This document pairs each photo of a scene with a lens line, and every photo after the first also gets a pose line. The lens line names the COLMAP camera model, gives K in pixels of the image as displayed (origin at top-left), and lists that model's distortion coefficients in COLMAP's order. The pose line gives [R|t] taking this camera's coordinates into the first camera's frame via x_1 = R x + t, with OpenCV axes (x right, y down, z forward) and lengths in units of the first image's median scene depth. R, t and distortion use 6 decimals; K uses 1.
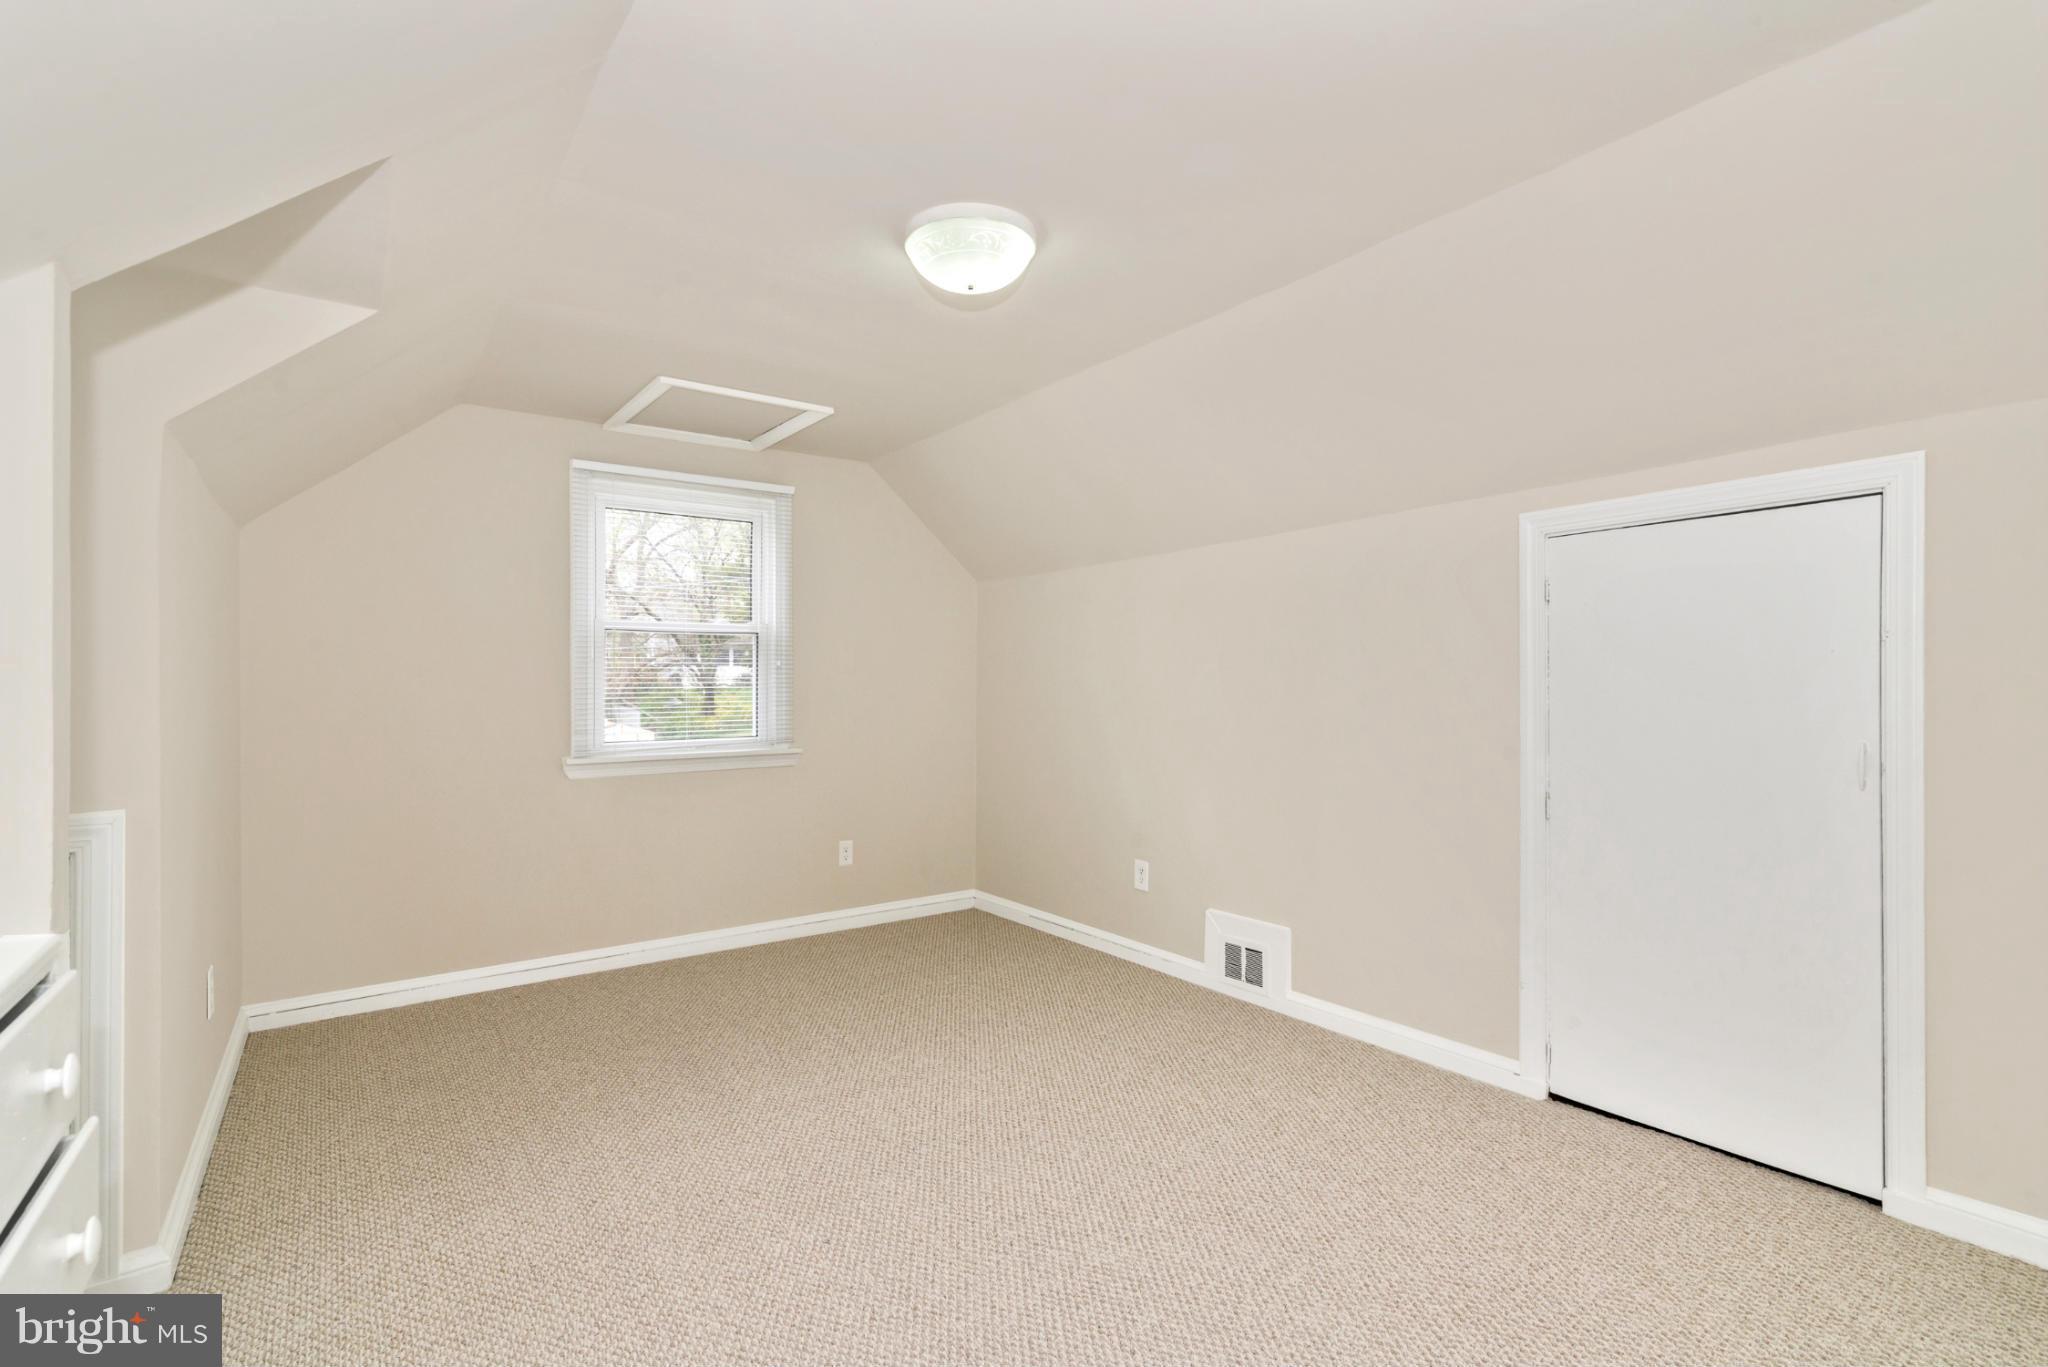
lens RADIAL K [[949.6, 0, 1025.0], [0, 949.6, 688.1], [0, 0, 1]] dist [0.006157, -0.001410]
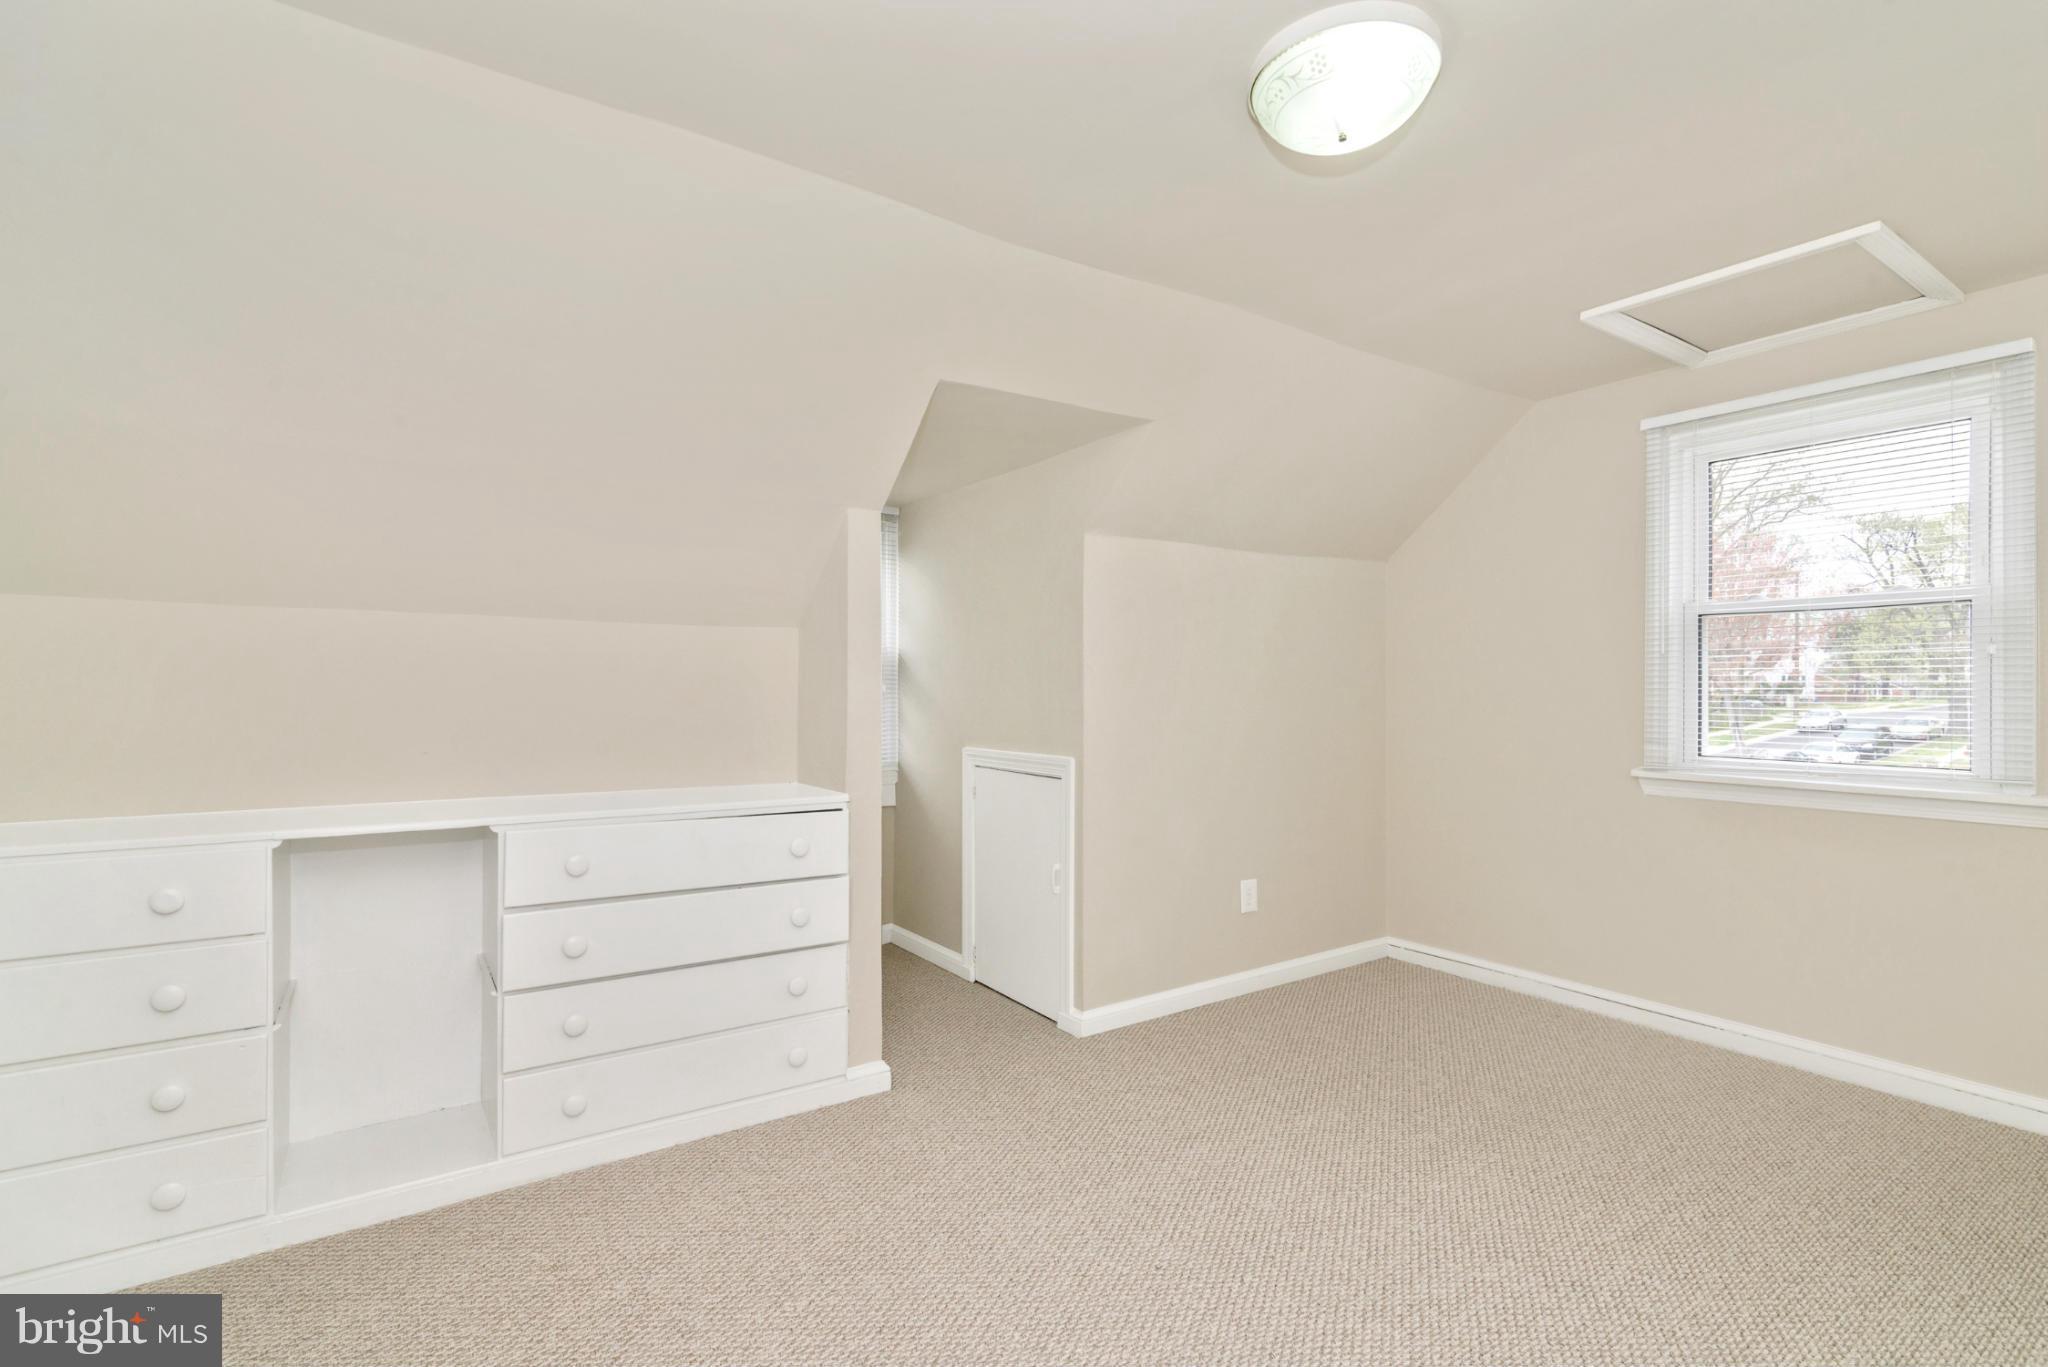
lens RADIAL K [[949.6, 0, 1024.7], [0, 949.6, 679.5], [0, 0, 1]] dist [0.006157, -0.001410]
pose [[-0.050196, -0.000175, -0.998739, 0.404729], [-0.001880, 0.999998, -0.000081, -0.006884], [0.998738, 0.001874, -0.050196, 0.485611]]
